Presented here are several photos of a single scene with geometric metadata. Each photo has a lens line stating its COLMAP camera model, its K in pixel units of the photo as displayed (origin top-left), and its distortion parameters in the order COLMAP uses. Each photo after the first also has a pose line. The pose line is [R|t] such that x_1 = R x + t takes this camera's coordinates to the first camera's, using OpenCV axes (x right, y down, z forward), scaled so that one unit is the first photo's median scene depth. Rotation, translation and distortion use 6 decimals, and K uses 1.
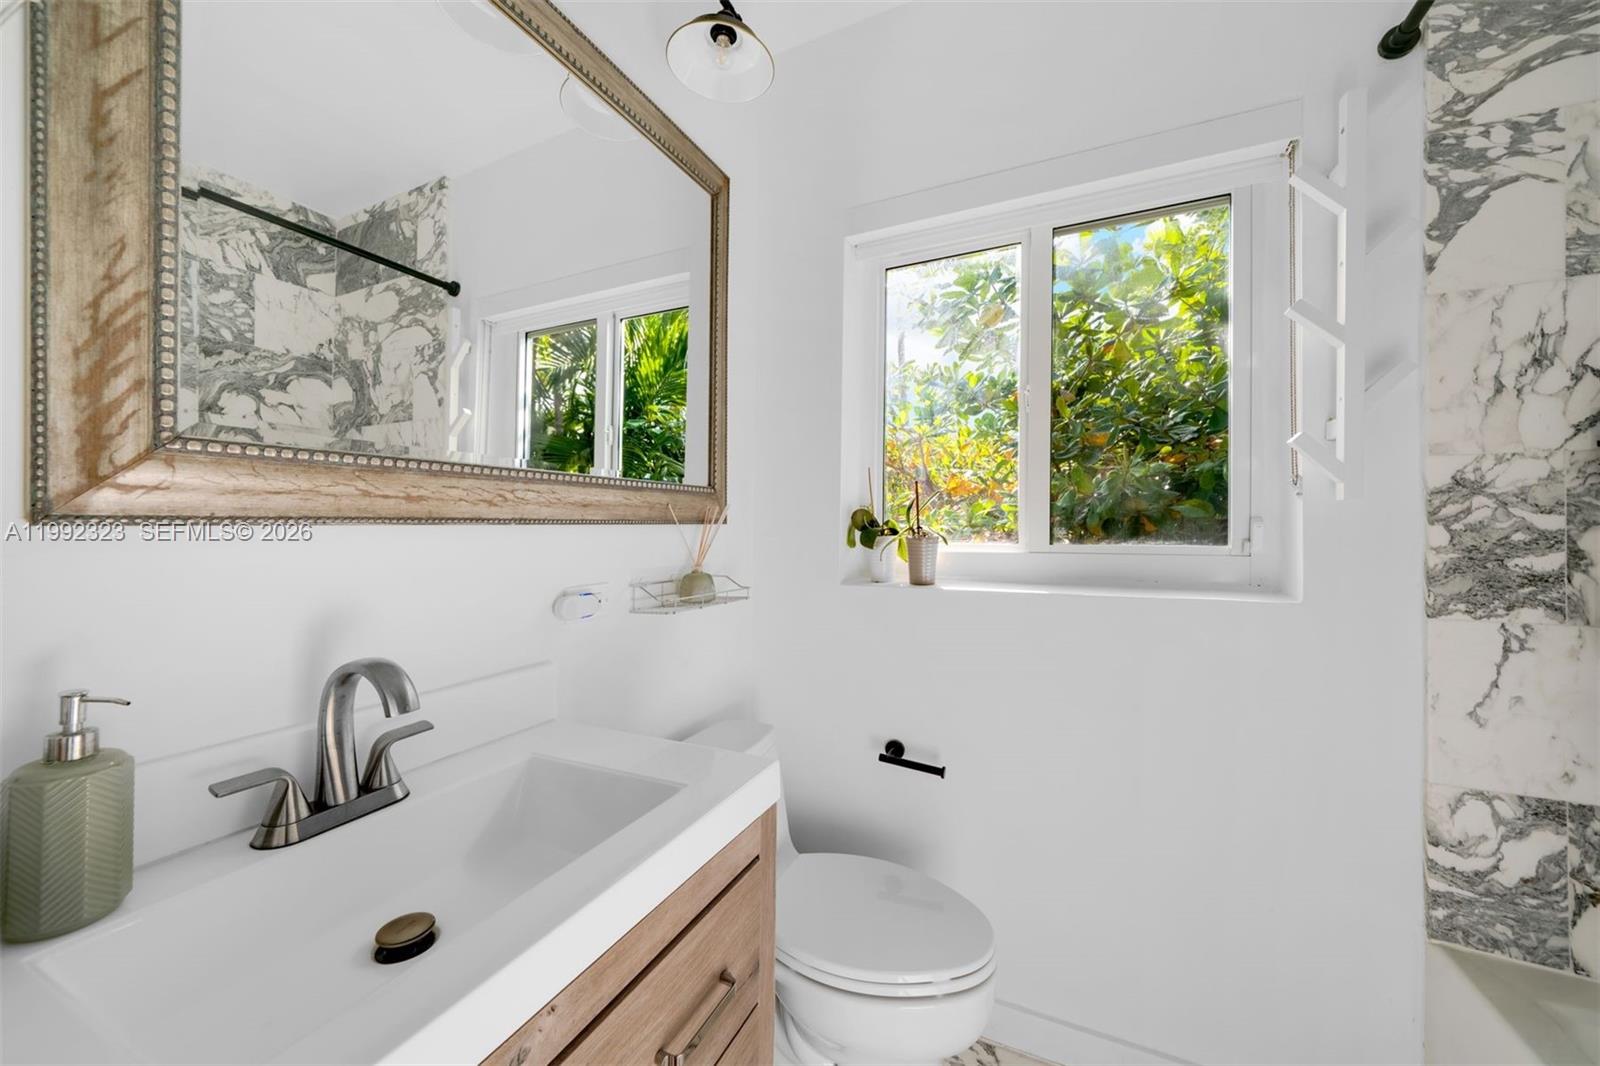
lens RADIAL K [[564.6, 0, 800.0], [0, 564.6, 533.0], [0, 0, 1]] dist [-0.014985, 0.002454]
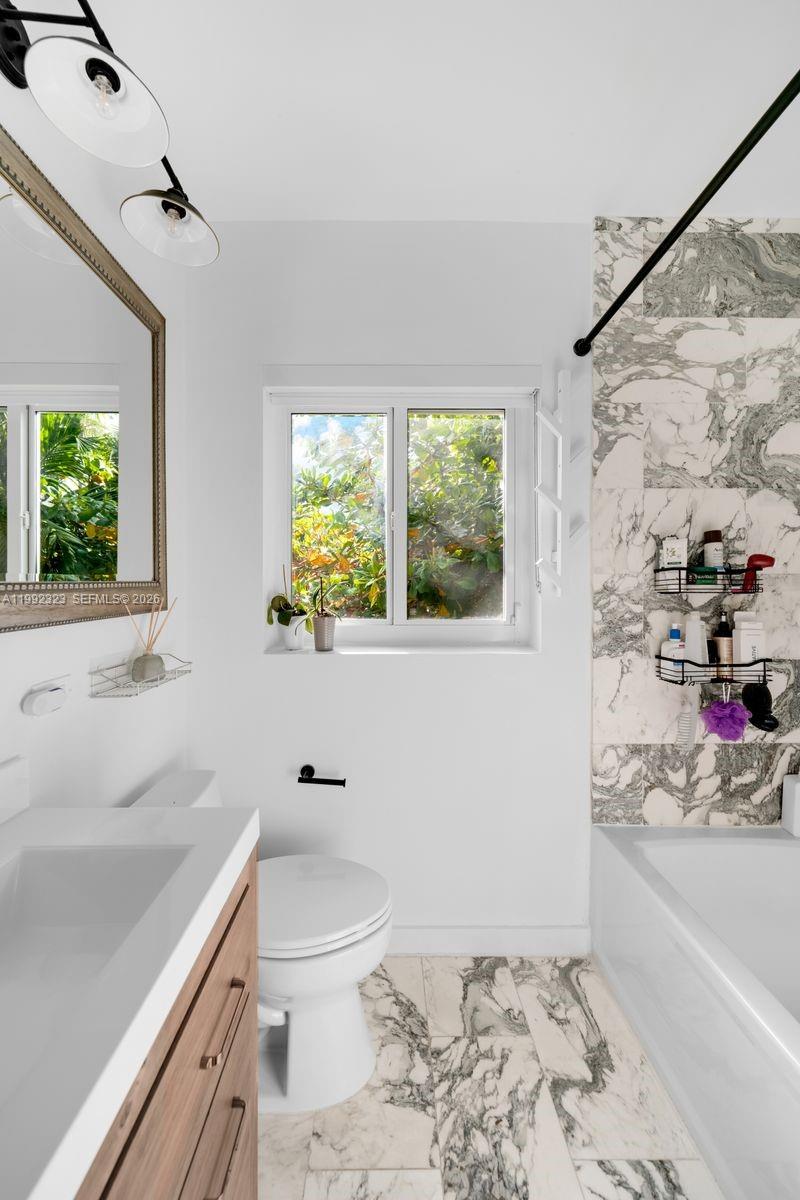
lens RADIAL K [[423.4, 0, 387.1], [0, 423.4, 603.2], [0, 0, 1]] dist [-0.014985, 0.002454]
pose [[0.909028, -0.012076, 0.416559, -0.114530], [0.004852, 0.999819, 0.018397, -0.065740], [-0.416706, -0.014702, 0.908923, -0.020126]]
